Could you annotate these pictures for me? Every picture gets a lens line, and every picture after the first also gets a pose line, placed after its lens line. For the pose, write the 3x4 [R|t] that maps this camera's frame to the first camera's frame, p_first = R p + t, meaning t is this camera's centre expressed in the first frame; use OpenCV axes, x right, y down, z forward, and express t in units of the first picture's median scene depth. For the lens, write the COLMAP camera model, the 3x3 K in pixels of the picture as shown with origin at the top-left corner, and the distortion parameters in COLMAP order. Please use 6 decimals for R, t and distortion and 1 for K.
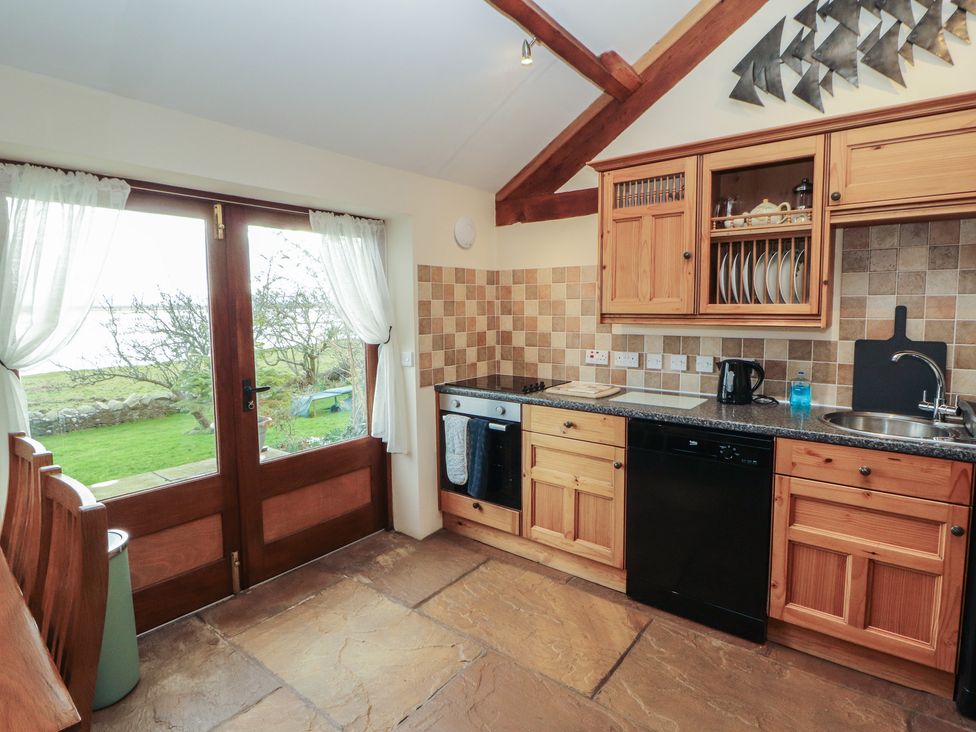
lens RADIAL K [[524.1, 0, 484.8], [0, 524.1, 348.4], [0, 0, 1]] dist [-0.000686, -0.013680]
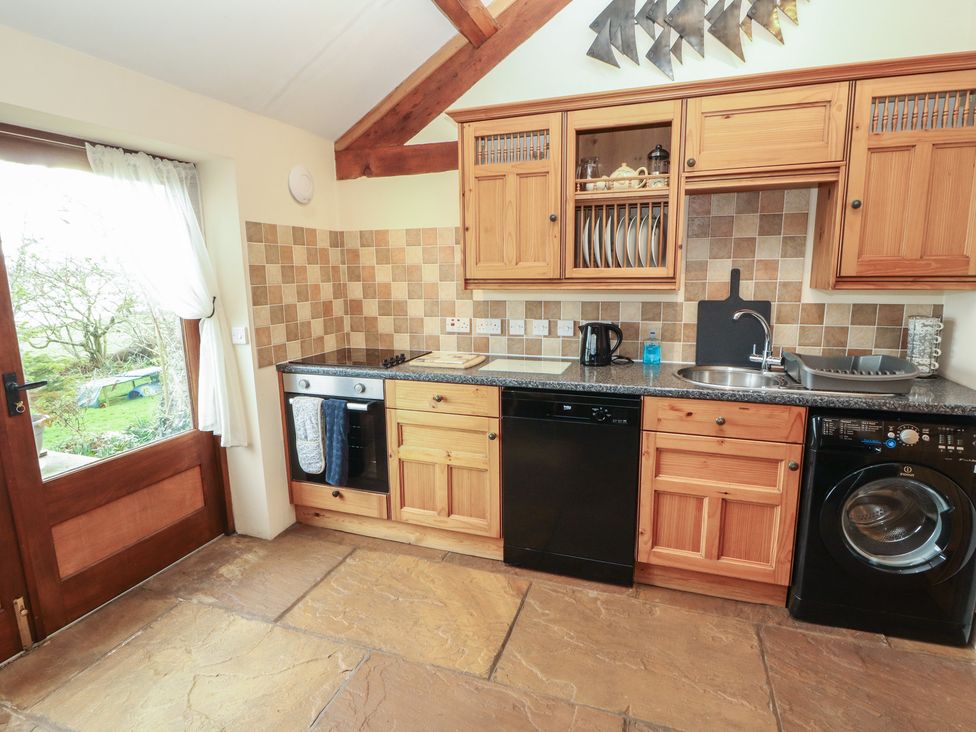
lens RADIAL K [[517.7, 0, 490.6], [0, 517.7, 360.4], [0, 0, 1]] dist [0.000707, -0.014480]
pose [[0.943312, -0.060068, 0.326428, -0.051867], [0.031432, 0.995234, 0.092308, -0.005130], [-0.330417, -0.076815, 0.940704, 0.104805]]
